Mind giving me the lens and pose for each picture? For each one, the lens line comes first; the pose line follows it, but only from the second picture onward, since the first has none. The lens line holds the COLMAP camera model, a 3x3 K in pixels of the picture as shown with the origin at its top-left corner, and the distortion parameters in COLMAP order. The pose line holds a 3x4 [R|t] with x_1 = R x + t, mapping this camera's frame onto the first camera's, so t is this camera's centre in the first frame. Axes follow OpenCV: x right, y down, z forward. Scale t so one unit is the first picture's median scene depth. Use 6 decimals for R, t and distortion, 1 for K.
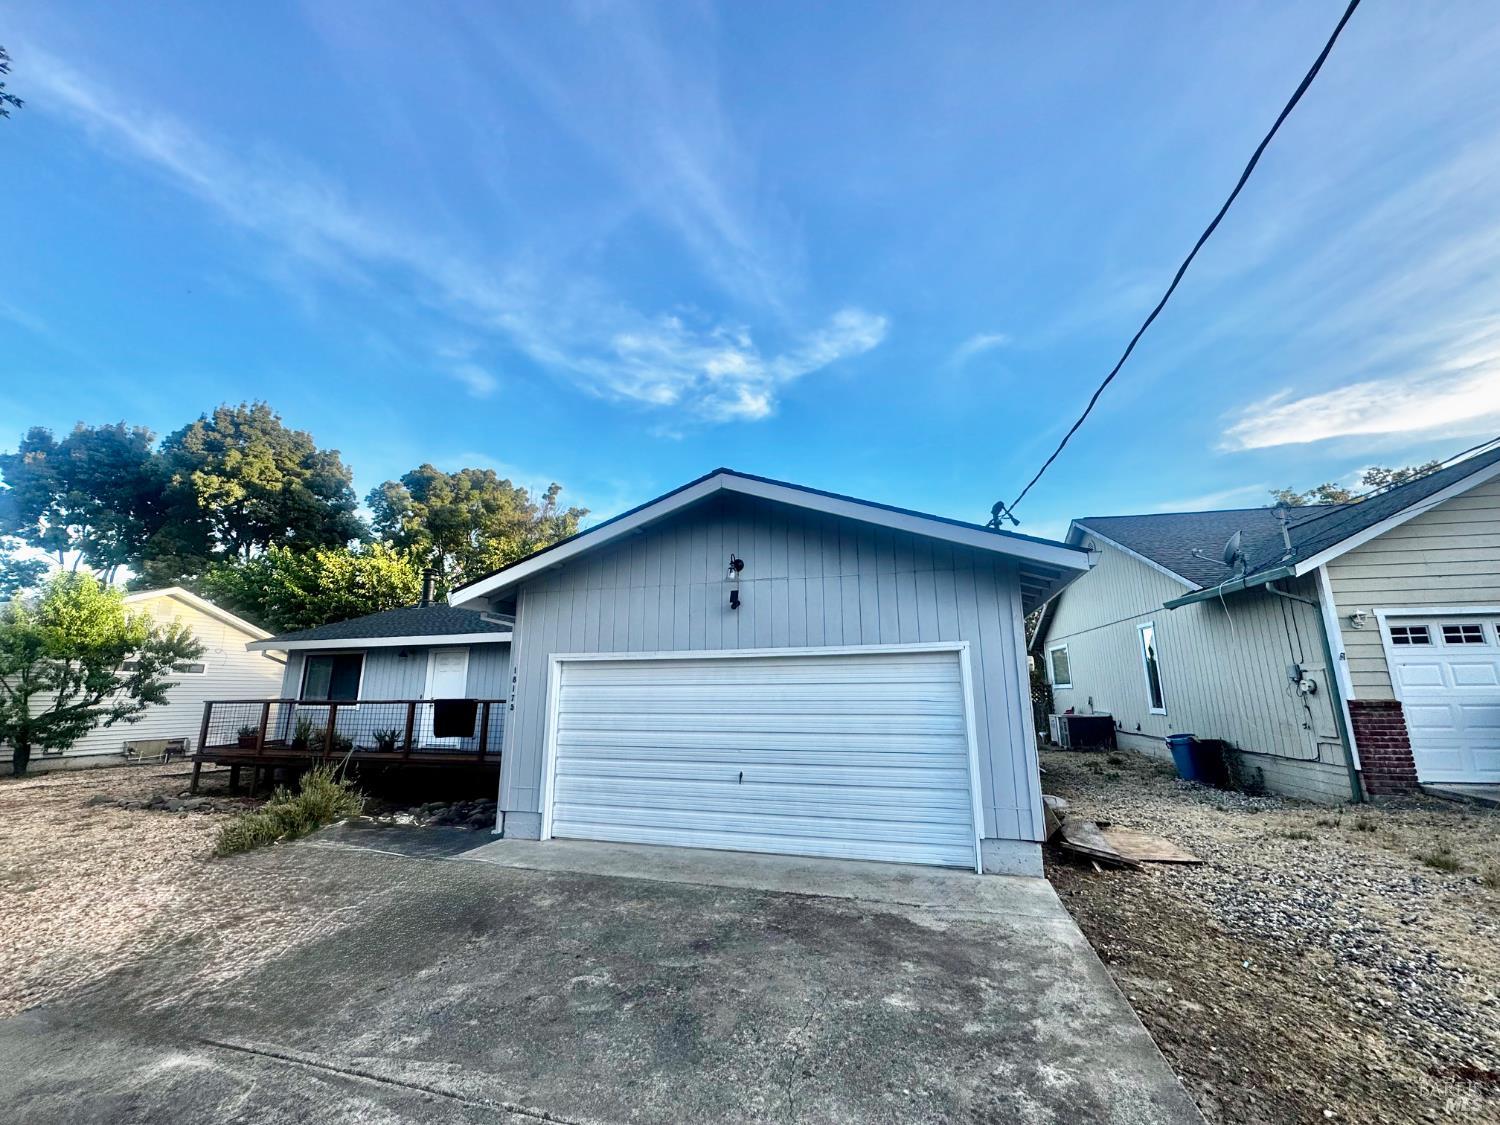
lens RADIAL K [[605.0, 0, 750.0], [0, 605.0, 562.5], [0, 0, 1]] dist [-0.000318, 0.000275]
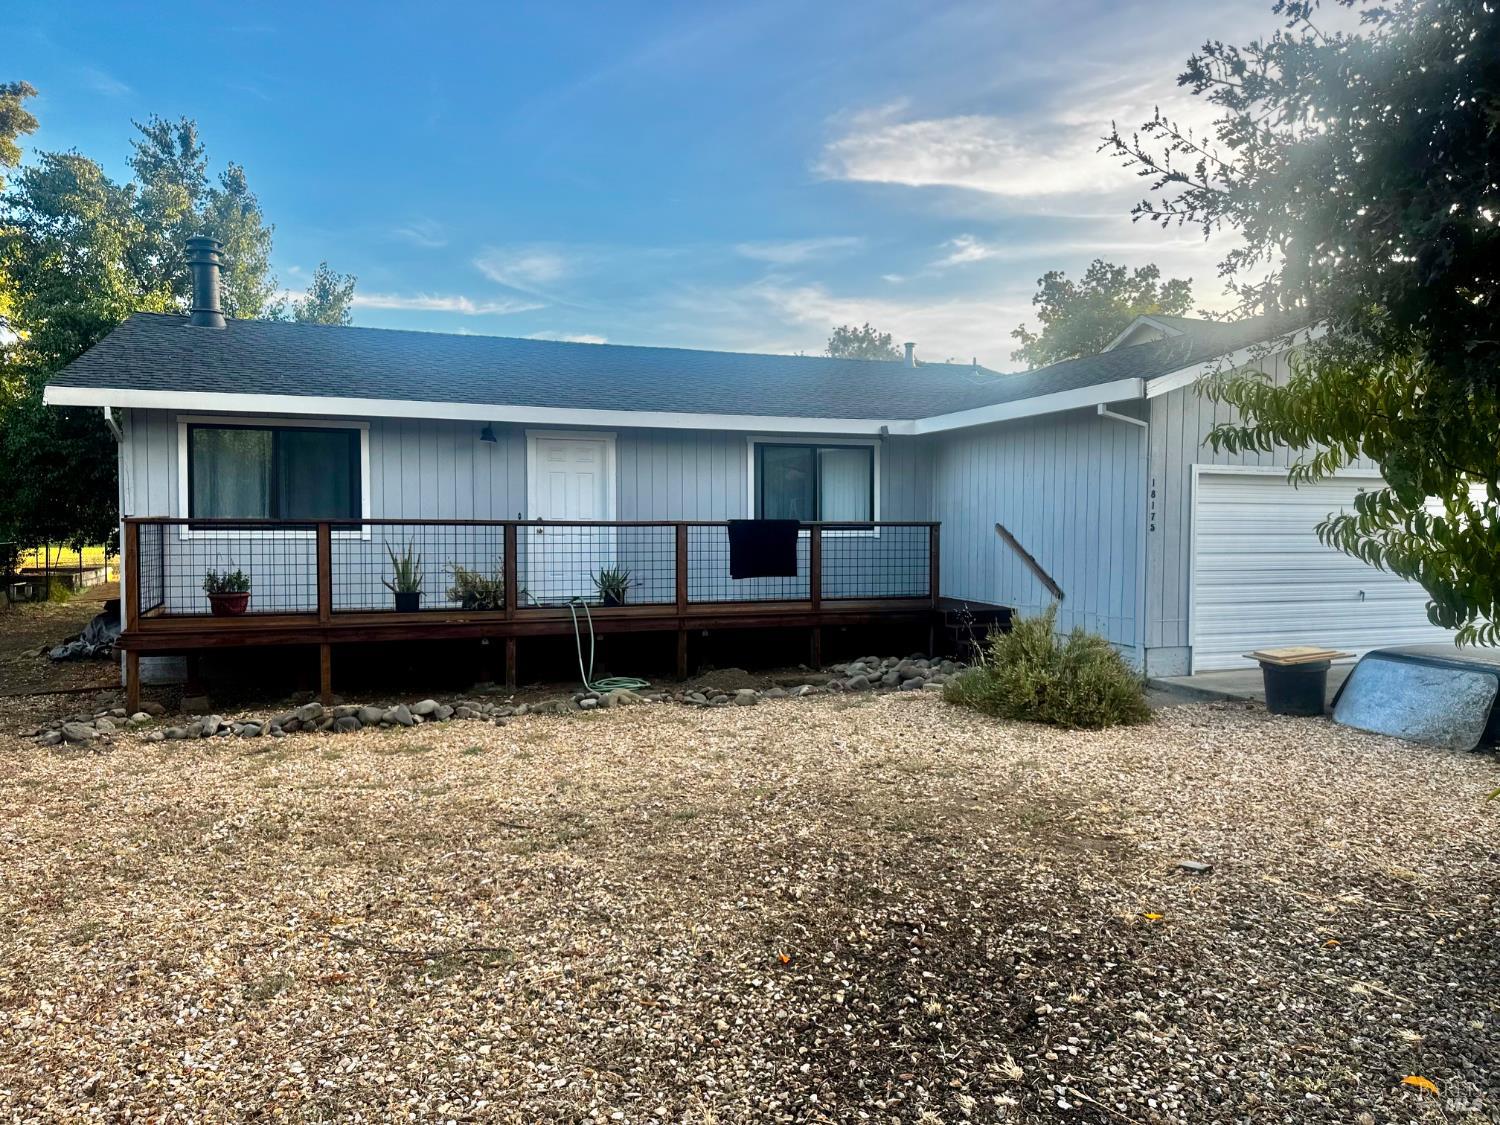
lens RADIAL K [[1065.9, 0, 747.0], [0, 1065.9, 585.9], [0, 0, 1]] dist [0.068108, -0.078473]
pose [[0.802385, -0.026827, 0.596203, -1.202704], [-0.134153, 0.965316, 0.223982, 0.045810], [-0.581533, -0.259702, 0.770956, 0.131978]]
